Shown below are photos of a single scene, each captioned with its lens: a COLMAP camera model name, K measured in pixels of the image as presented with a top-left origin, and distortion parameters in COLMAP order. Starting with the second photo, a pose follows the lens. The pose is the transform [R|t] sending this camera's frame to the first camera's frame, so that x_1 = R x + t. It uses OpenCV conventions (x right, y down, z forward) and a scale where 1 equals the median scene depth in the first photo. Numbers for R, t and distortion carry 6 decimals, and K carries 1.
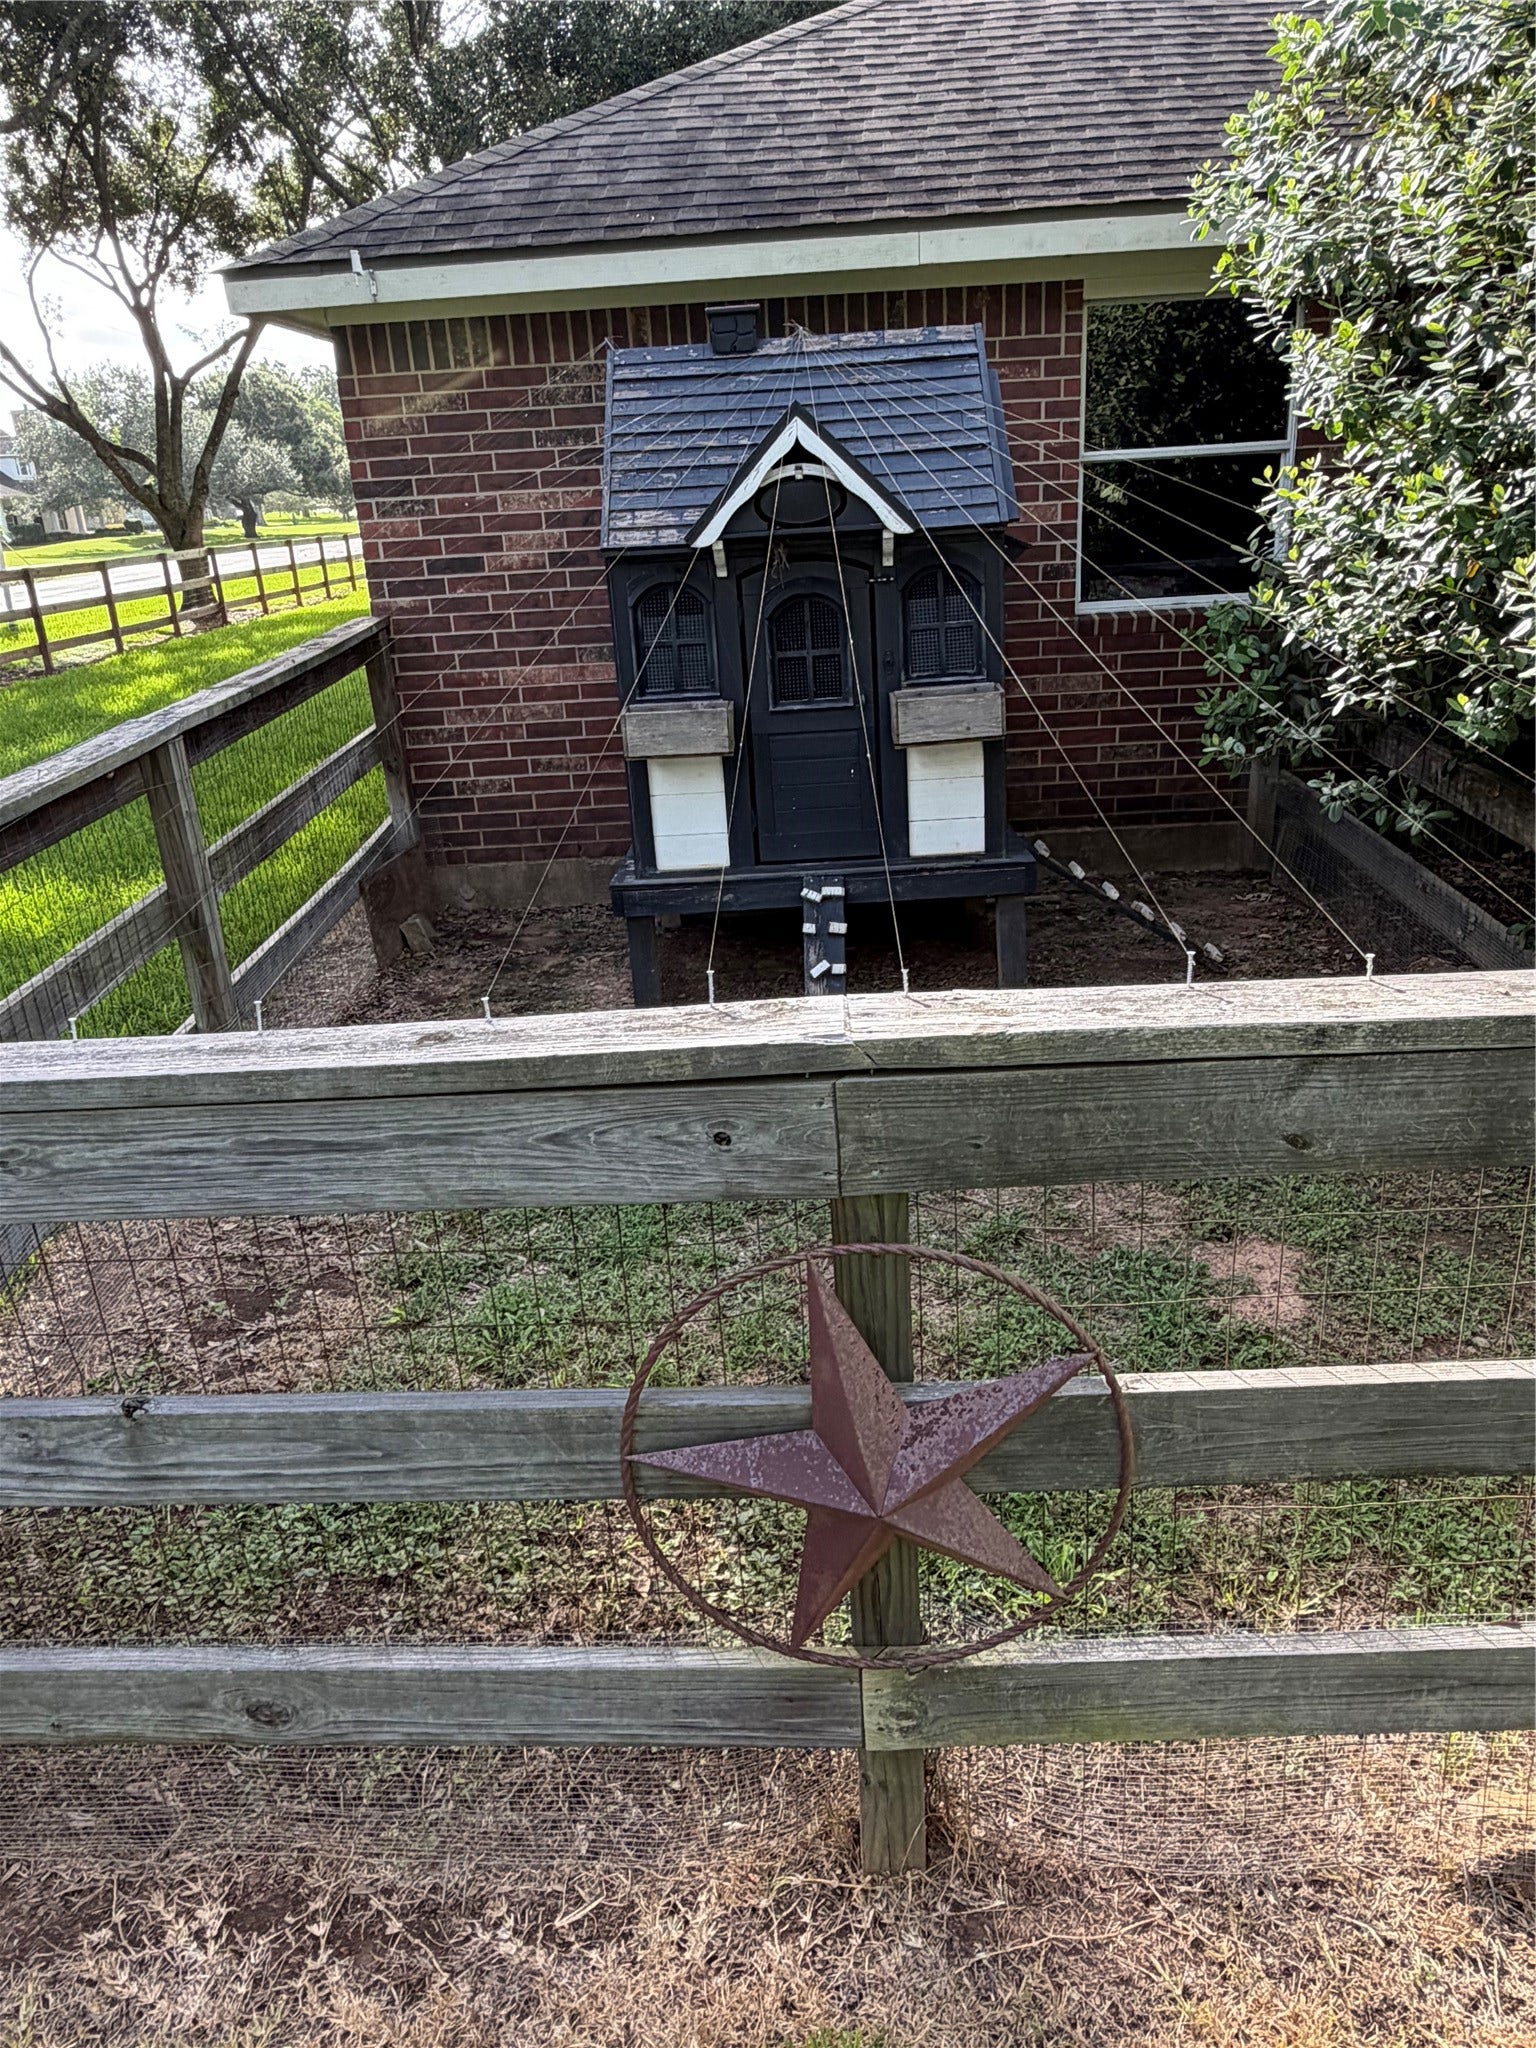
lens RADIAL K [[1425.2, 0, 770.0], [0, 1425.2, 1024.3], [0, 0, 1]] dist [-0.002951, -0.004008]
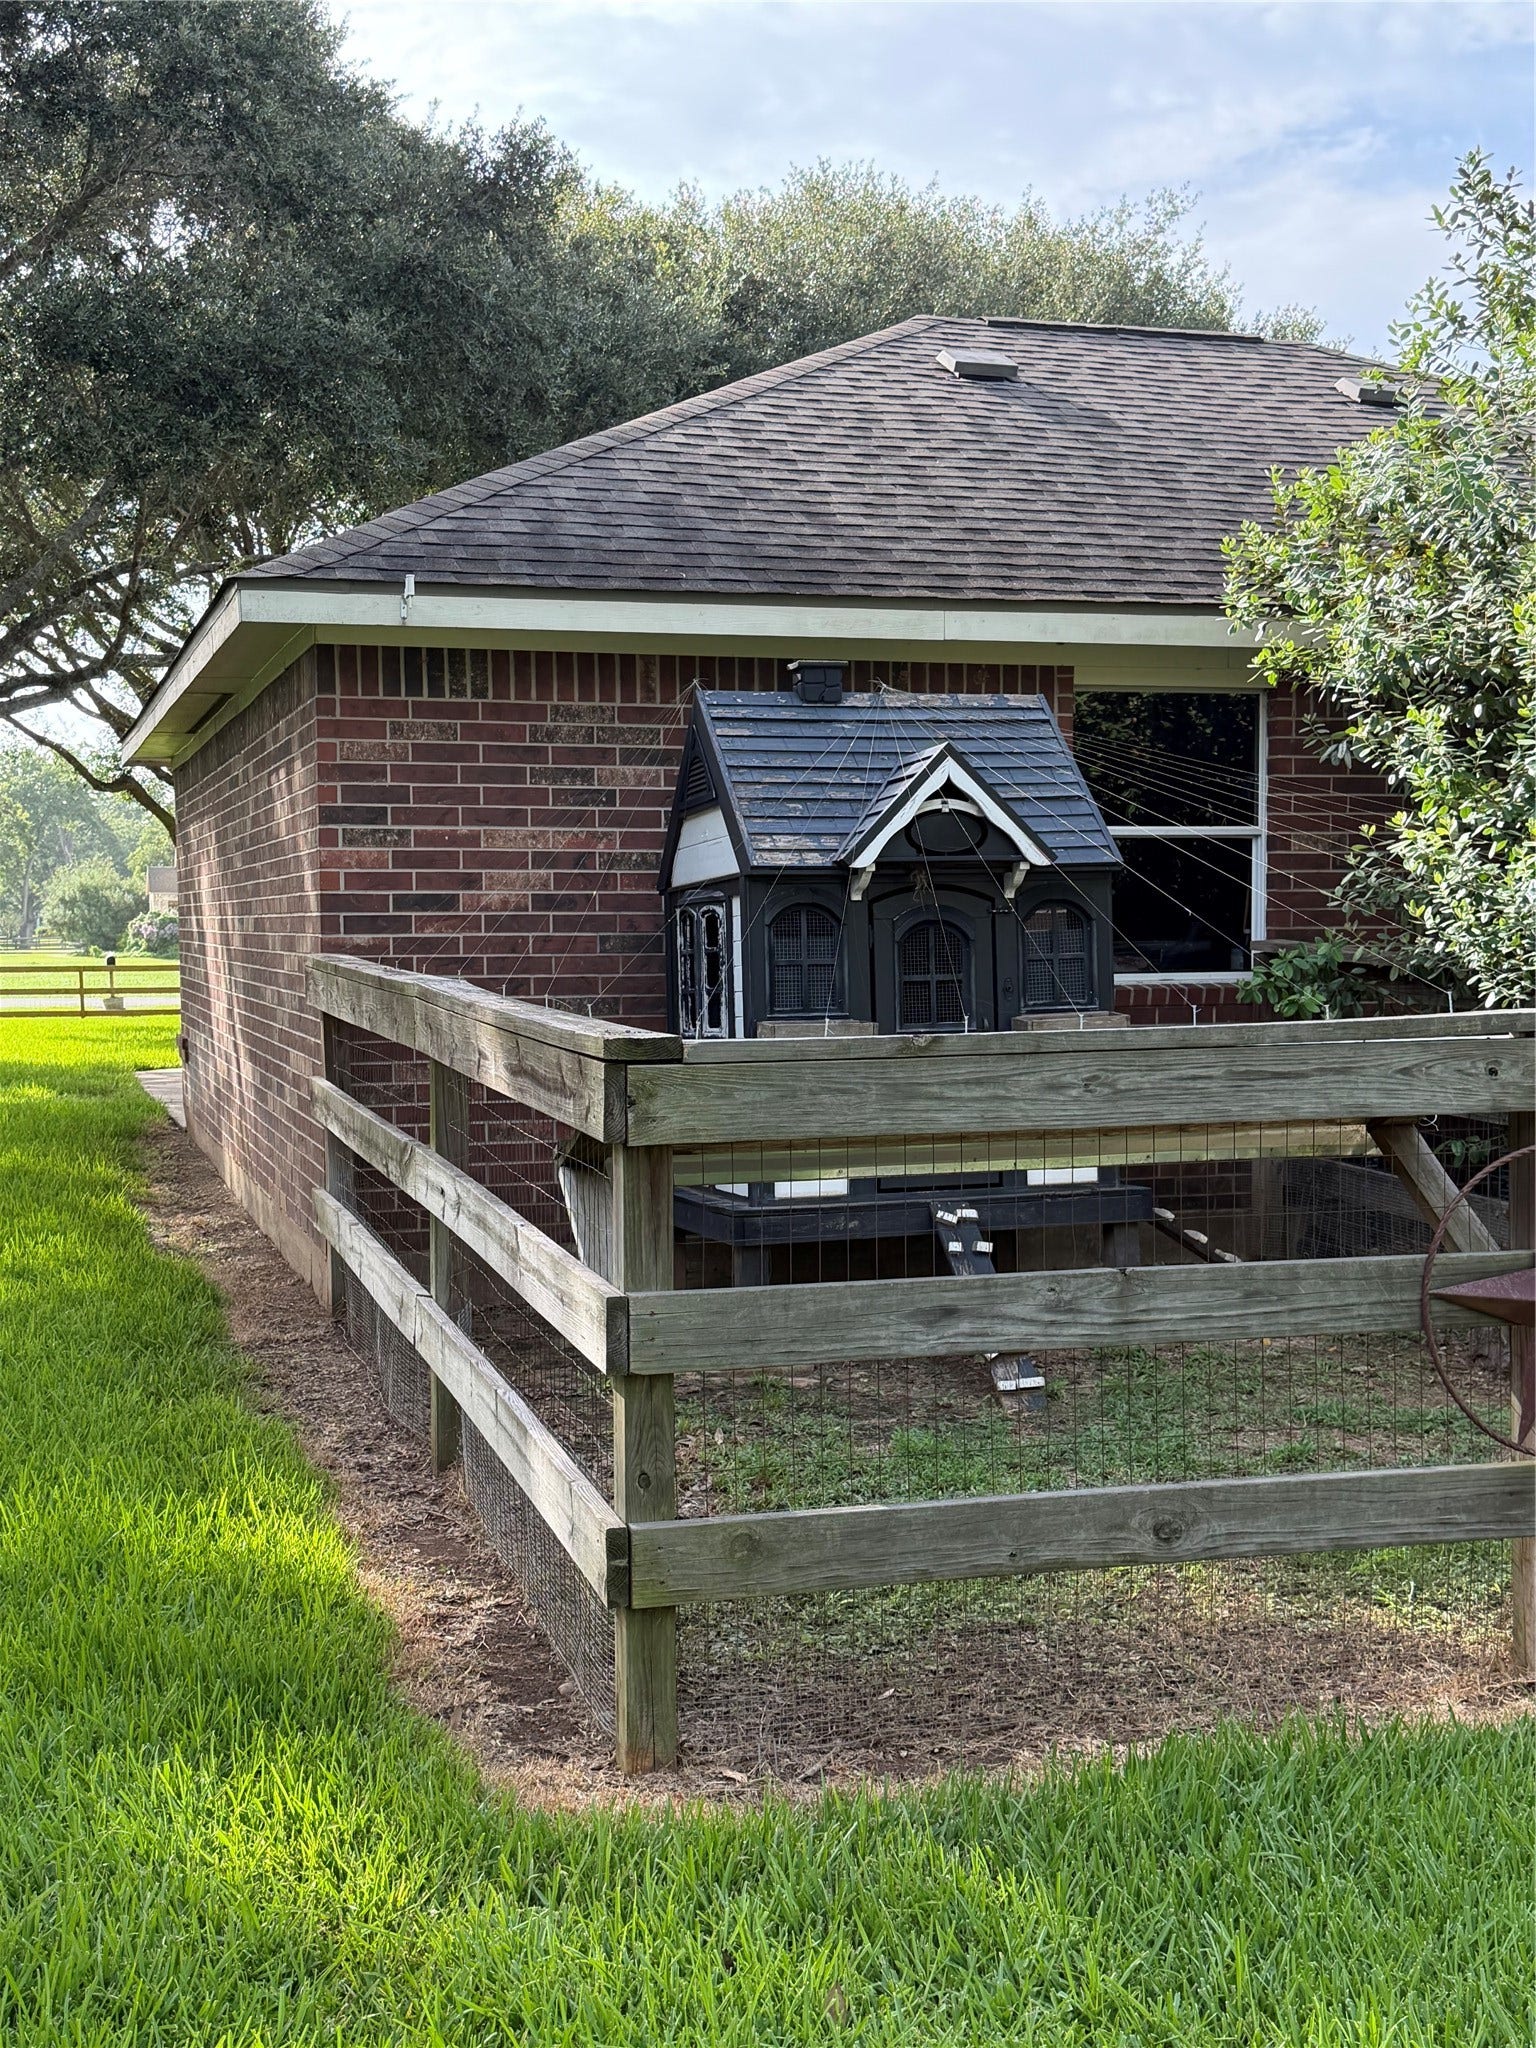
lens RADIAL K [[2461.0, 0, 767.2], [0, 2461.0, 1019.3], [0, 0, 1]] dist [0.154333, 0.000000]
pose [[0.948635, 0.037137, 0.314186, -0.642534], [0.071382, 0.942355, -0.326912, 0.333671], [-0.308215, 0.332548, 0.891300, -0.512234]]
